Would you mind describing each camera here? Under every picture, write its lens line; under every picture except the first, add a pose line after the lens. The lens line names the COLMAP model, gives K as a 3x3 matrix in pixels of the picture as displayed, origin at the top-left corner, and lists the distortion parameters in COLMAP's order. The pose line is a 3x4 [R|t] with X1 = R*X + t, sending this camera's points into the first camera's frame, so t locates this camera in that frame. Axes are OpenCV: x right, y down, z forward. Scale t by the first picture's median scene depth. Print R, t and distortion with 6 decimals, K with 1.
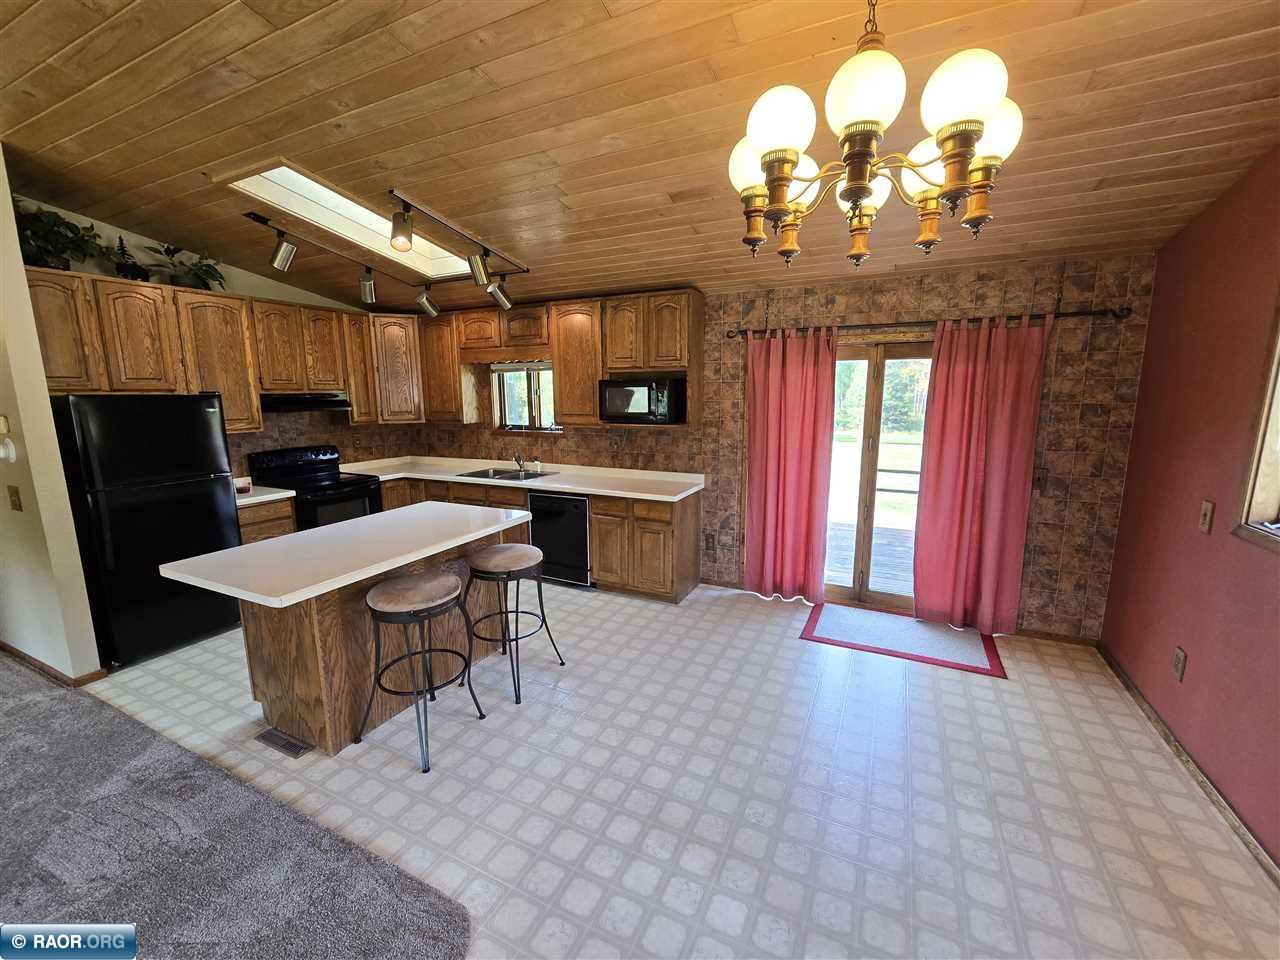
lens RADIAL K [[523.0, 0, 640.0], [0, 523.0, 480.0], [0, 0, 1]] dist [-0.000181, -0.002325]
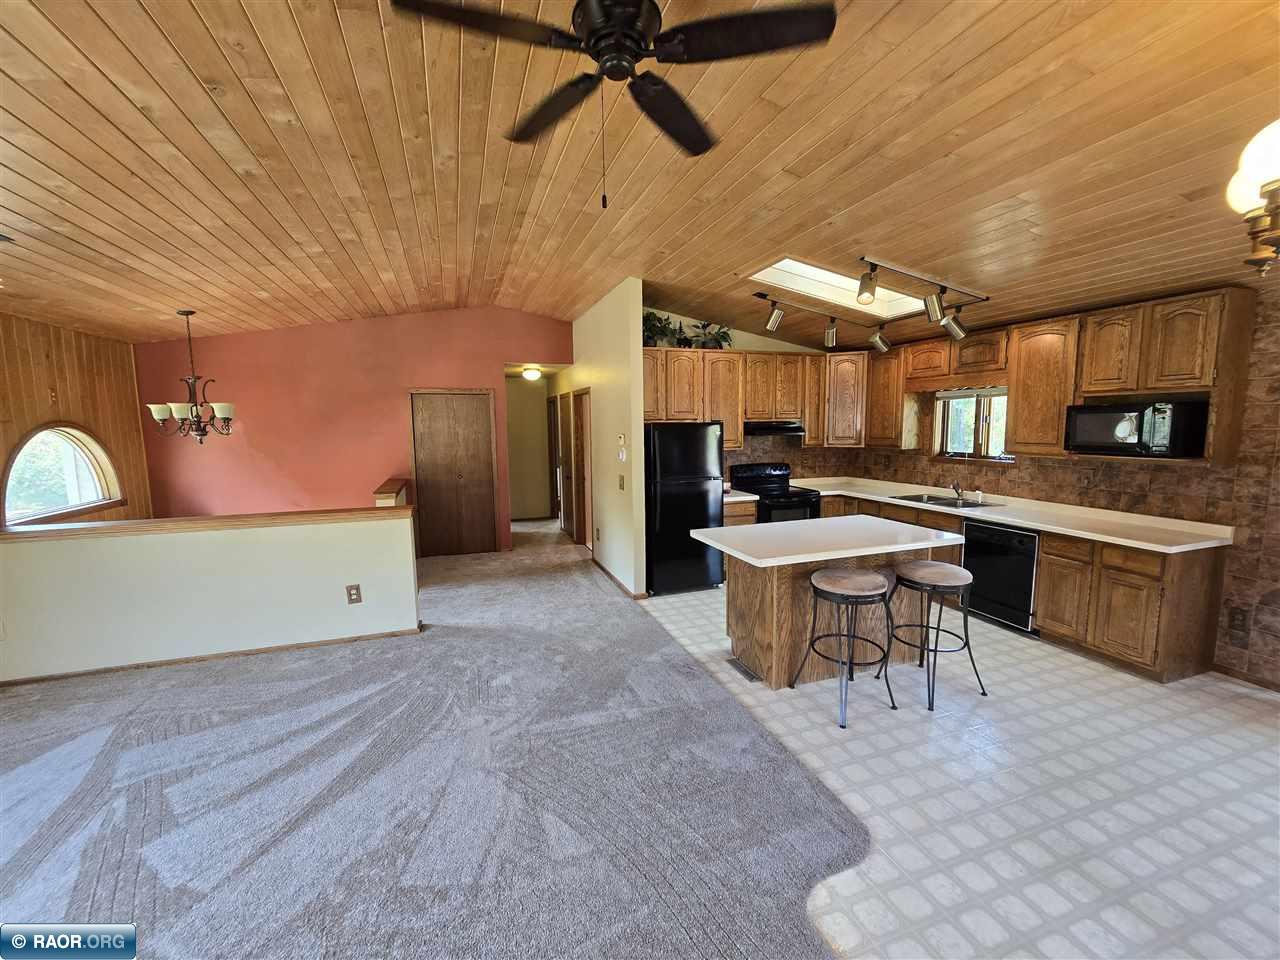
lens RADIAL K [[524.7, 0, 638.9], [0, 524.7, 481.5], [0, 0, 1]] dist [-0.001095, -0.000465]
pose [[0.710346, 0.077160, -0.699611, 0.043278], [-0.110460, 0.993877, -0.002541, 0.024833], [0.695131, 0.079084, 0.714520, -0.162913]]
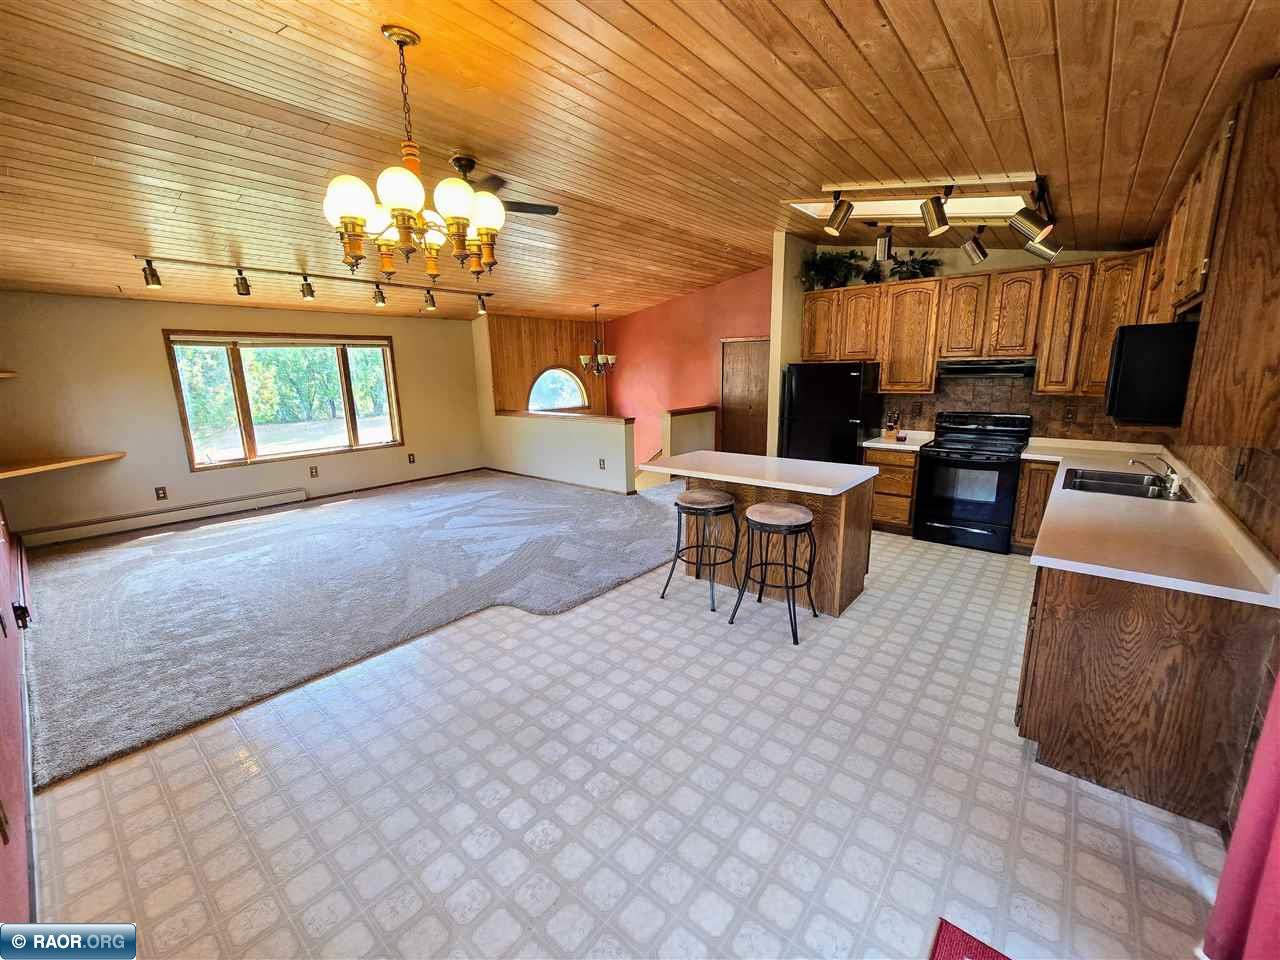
lens RADIAL K [[523.0, 0, 640.0], [0, 523.0, 480.0], [0, 0, 1]] dist [-0.000181, -0.002325]
pose [[-0.239089, 0.210580, -0.947888, 0.680620], [-0.142600, 0.958001, 0.248795, -0.122798], [0.960469, 0.194653, -0.199019, 0.743506]]
